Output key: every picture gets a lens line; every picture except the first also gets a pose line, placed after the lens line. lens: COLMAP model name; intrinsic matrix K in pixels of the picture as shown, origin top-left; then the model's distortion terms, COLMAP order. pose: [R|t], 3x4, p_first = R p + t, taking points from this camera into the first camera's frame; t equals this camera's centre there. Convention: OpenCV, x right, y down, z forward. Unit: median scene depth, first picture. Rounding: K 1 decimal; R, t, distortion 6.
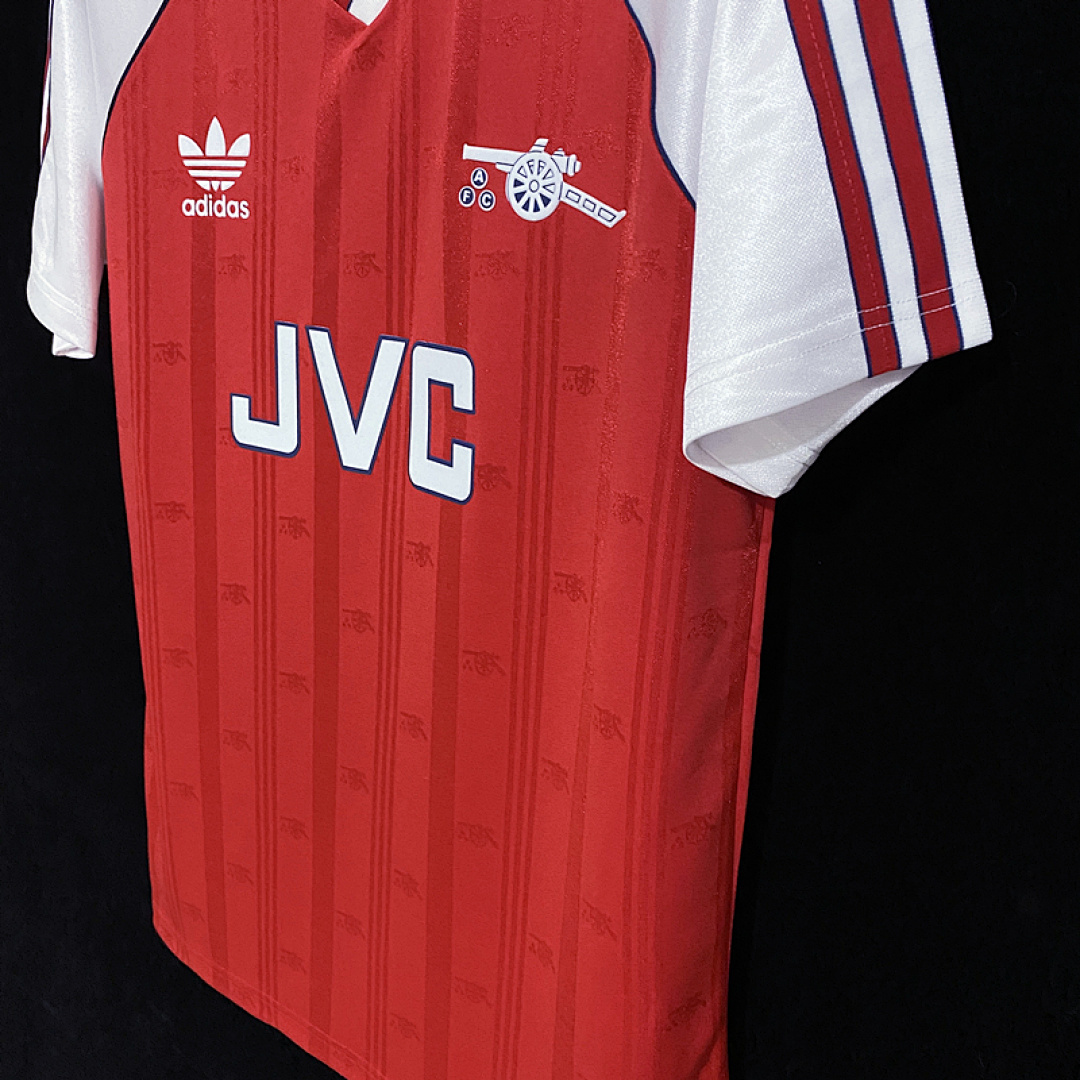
lens RADIAL K [[1108.8, 0, 540.0], [0, 1108.8, 540.0], [0, 0, 1]] dist [0.139116, -0.428058]
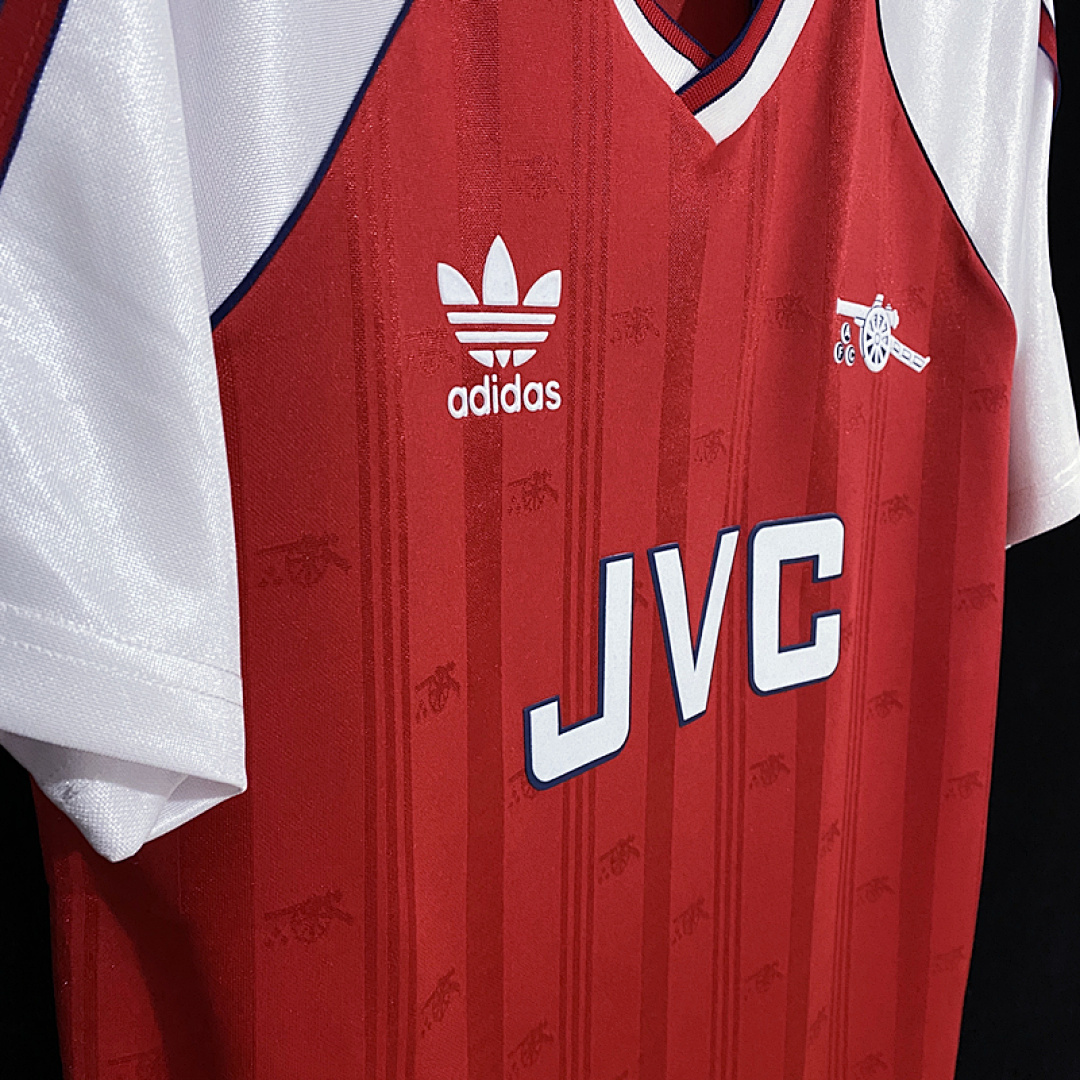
lens RADIAL K [[1108.8, 0, 540.0], [0, 1108.8, 540.0], [0, 0, 1]] dist [0.139116, -0.428058]
pose [[0.114546, -0.226850, 0.967170, -1.036929], [0.277904, 0.942025, 0.188039, -0.408327], [-0.953755, 0.247242, 0.170947, 1.128163]]
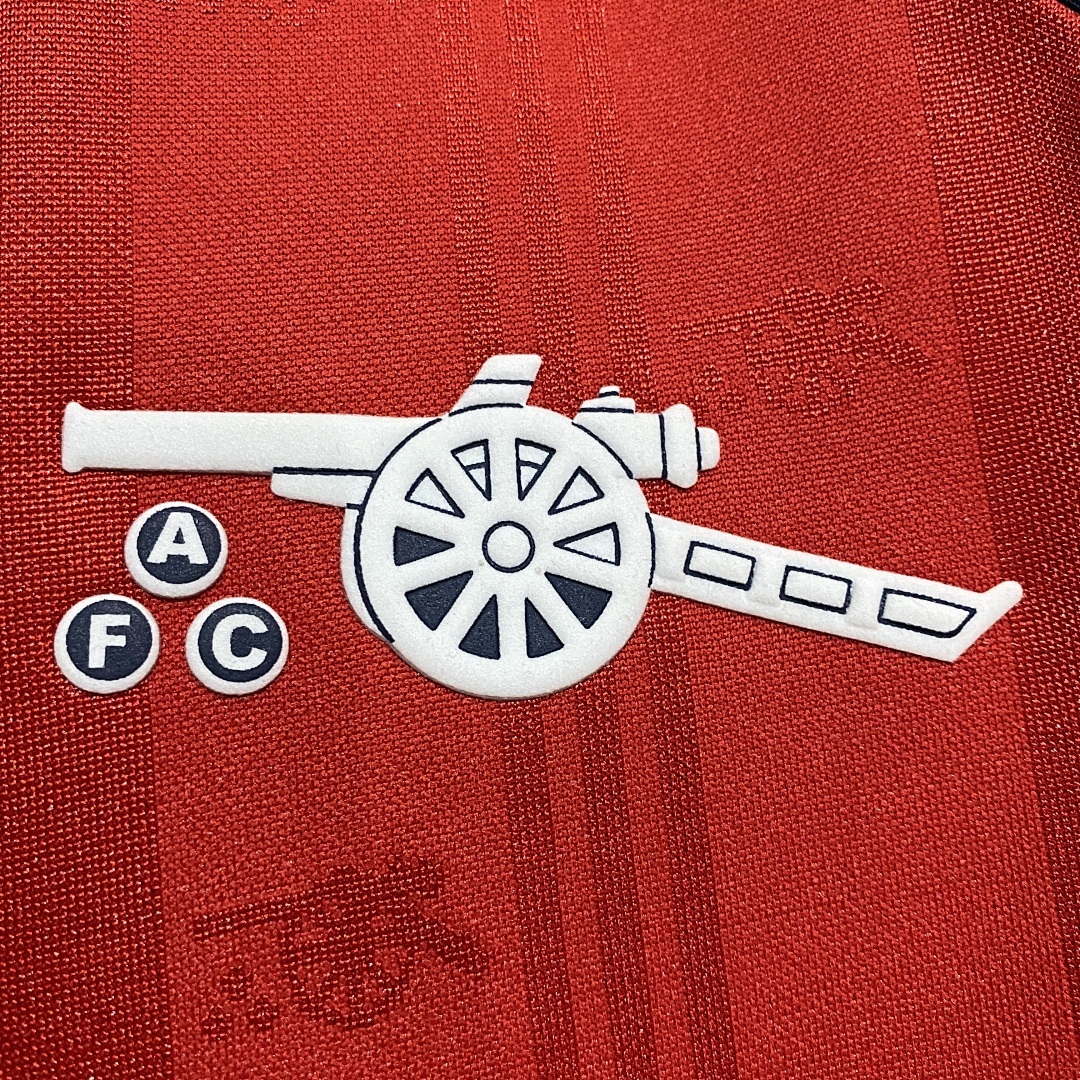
lens RADIAL K [[1108.8, 0, 540.0], [0, 1108.8, 540.0], [0, 0, 1]] dist [0.139116, -0.428058]
pose [[0.710545, -0.029719, 0.703024, -0.150072], [0.330533, 0.896114, -0.296188, -0.242765], [-0.621188, 0.442828, 0.646552, 0.827828]]
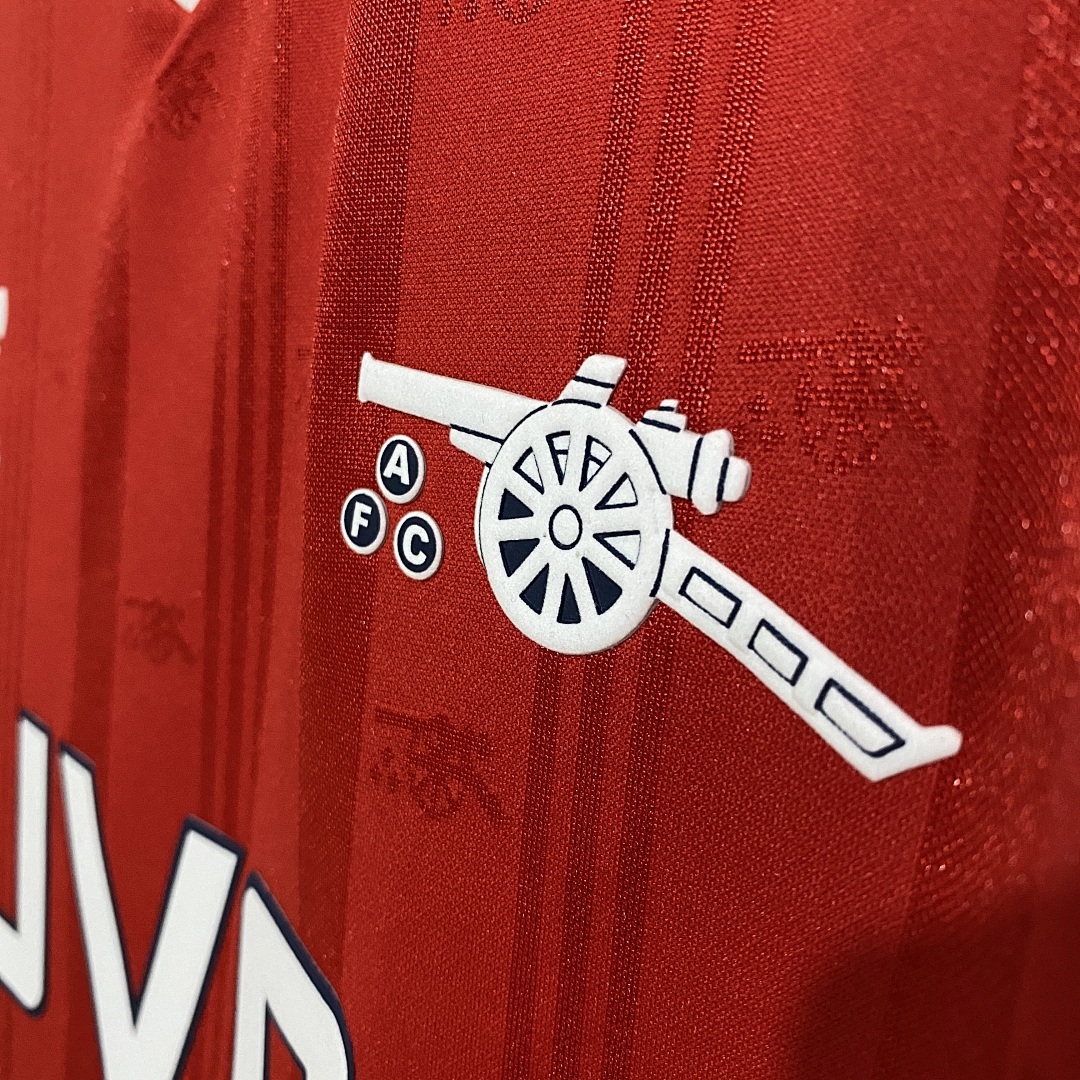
lens RADIAL K [[1159.5, 0, 540.0], [0, 1159.5, 540.0], [0, 0, 1]] dist [0.331548, -1.246176]
pose [[0.984812, 0.066500, -0.160384, 0.031413], [-0.087143, 0.988282, -0.125317, -0.270228], [0.150171, 0.137390, 0.979067, 0.712048]]
